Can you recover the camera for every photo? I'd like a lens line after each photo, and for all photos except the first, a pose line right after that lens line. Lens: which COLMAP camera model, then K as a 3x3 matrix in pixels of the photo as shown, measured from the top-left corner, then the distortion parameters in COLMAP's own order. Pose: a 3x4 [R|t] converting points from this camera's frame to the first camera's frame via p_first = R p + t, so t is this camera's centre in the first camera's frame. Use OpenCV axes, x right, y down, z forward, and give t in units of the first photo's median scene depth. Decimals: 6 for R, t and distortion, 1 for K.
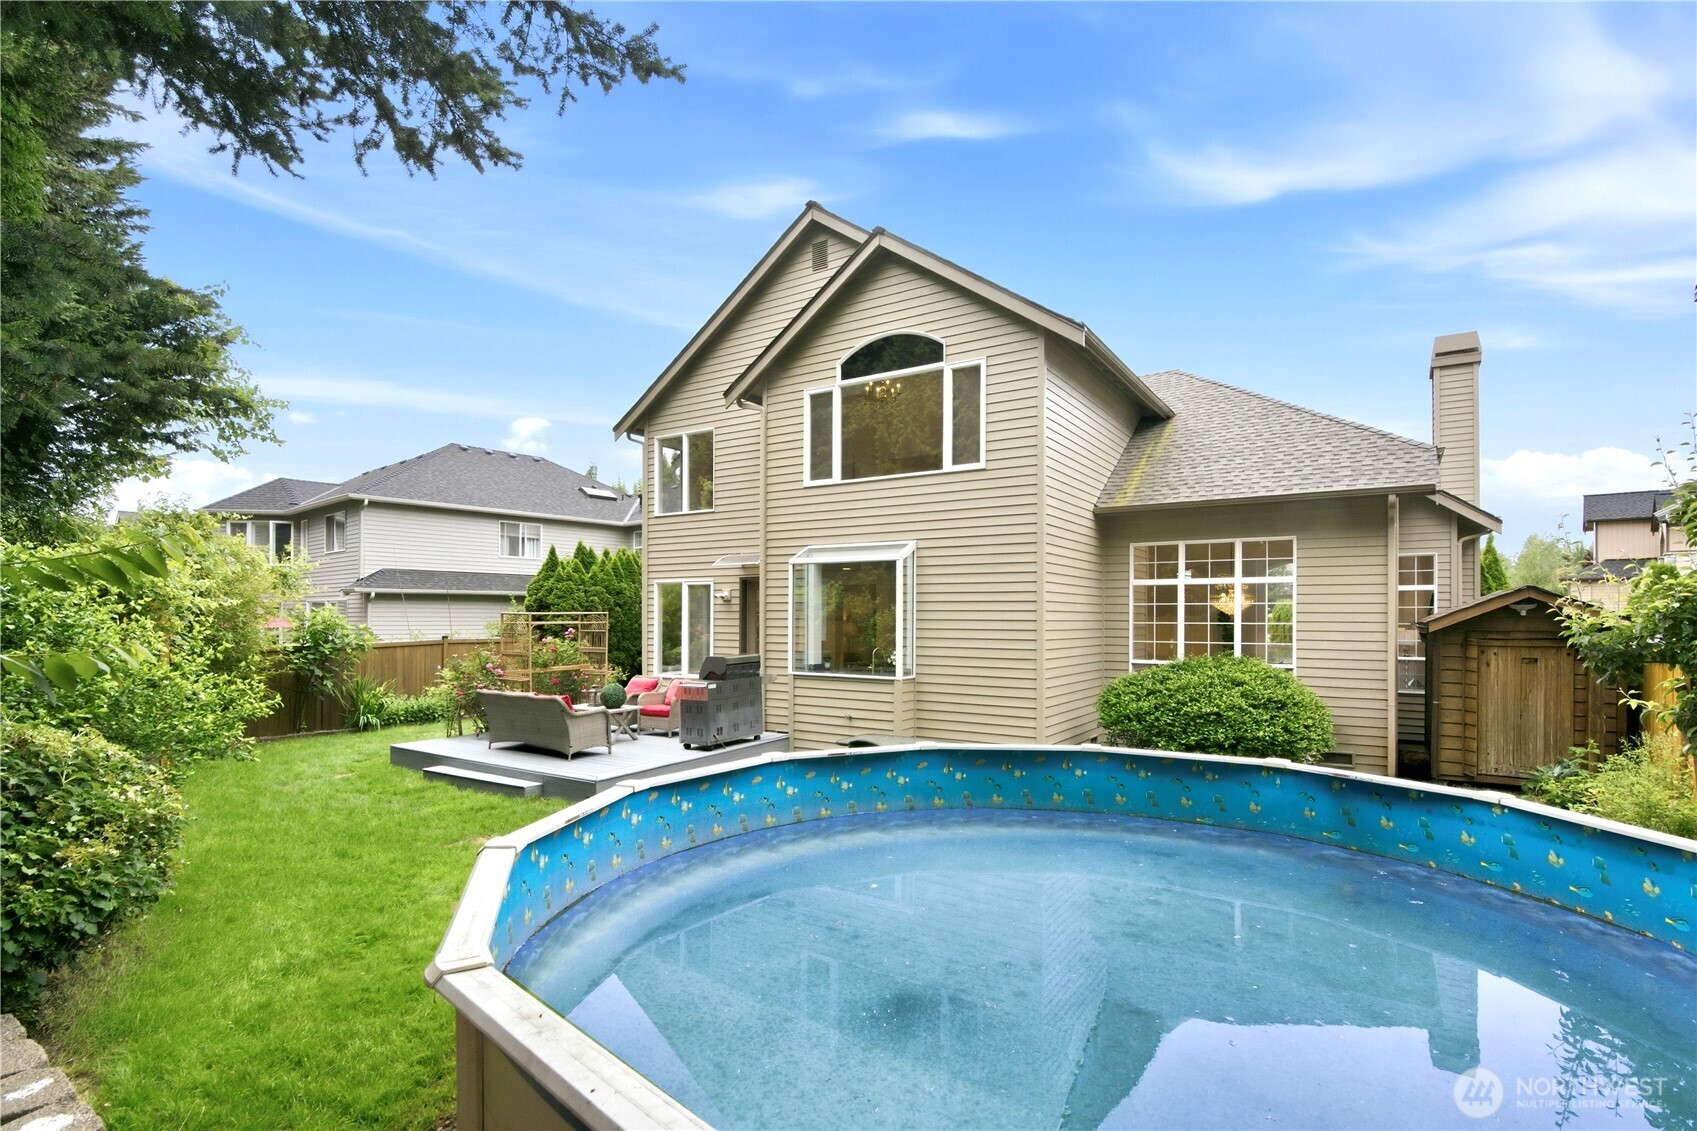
lens RADIAL K [[826.1, 0, 824.0], [0, 826.1, 604.8], [0, 0, 1]] dist [0.001929, -0.000297]
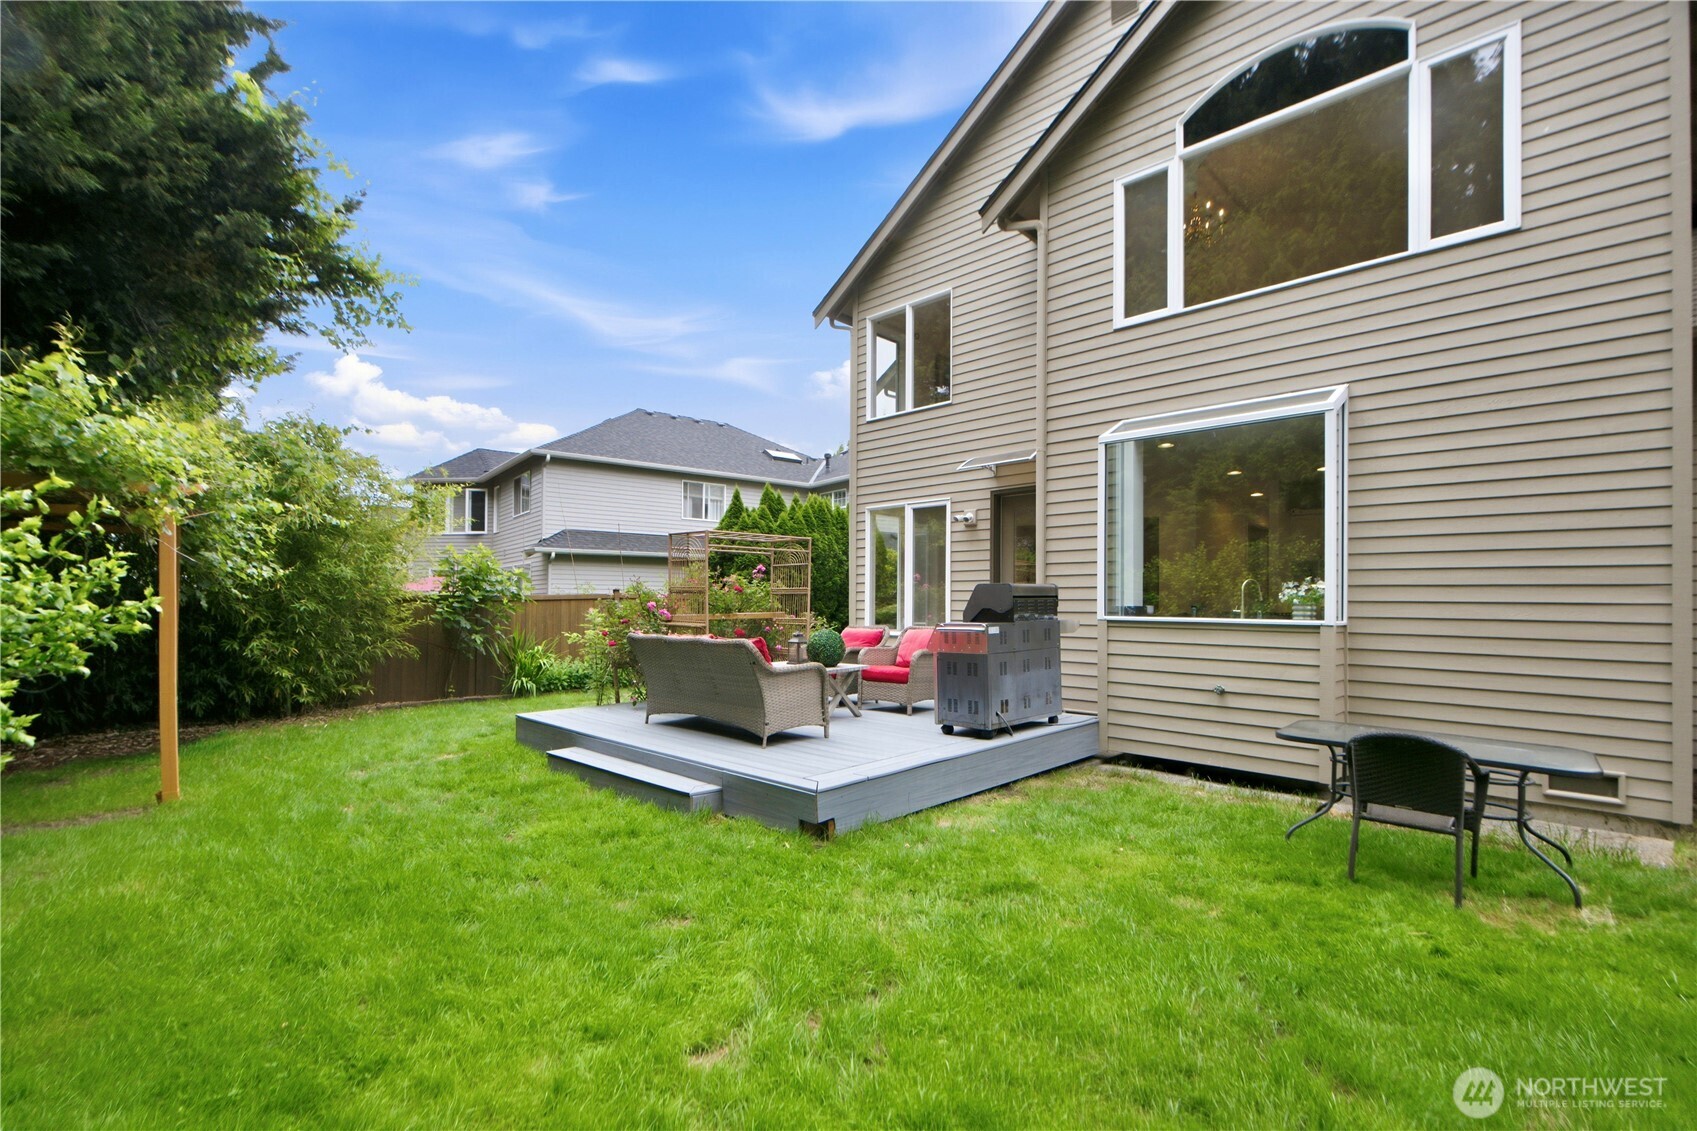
lens RADIAL K [[794.5, 0, 838.5], [0, 794.5, 559.3], [0, 0, 1]] dist [0.046450, 0.000166]
pose [[0.982440, -0.005201, -0.186504, -0.119587], [-0.002304, 0.999197, -0.040001, 0.061096], [0.186562, 0.039729, 0.981640, 0.355251]]
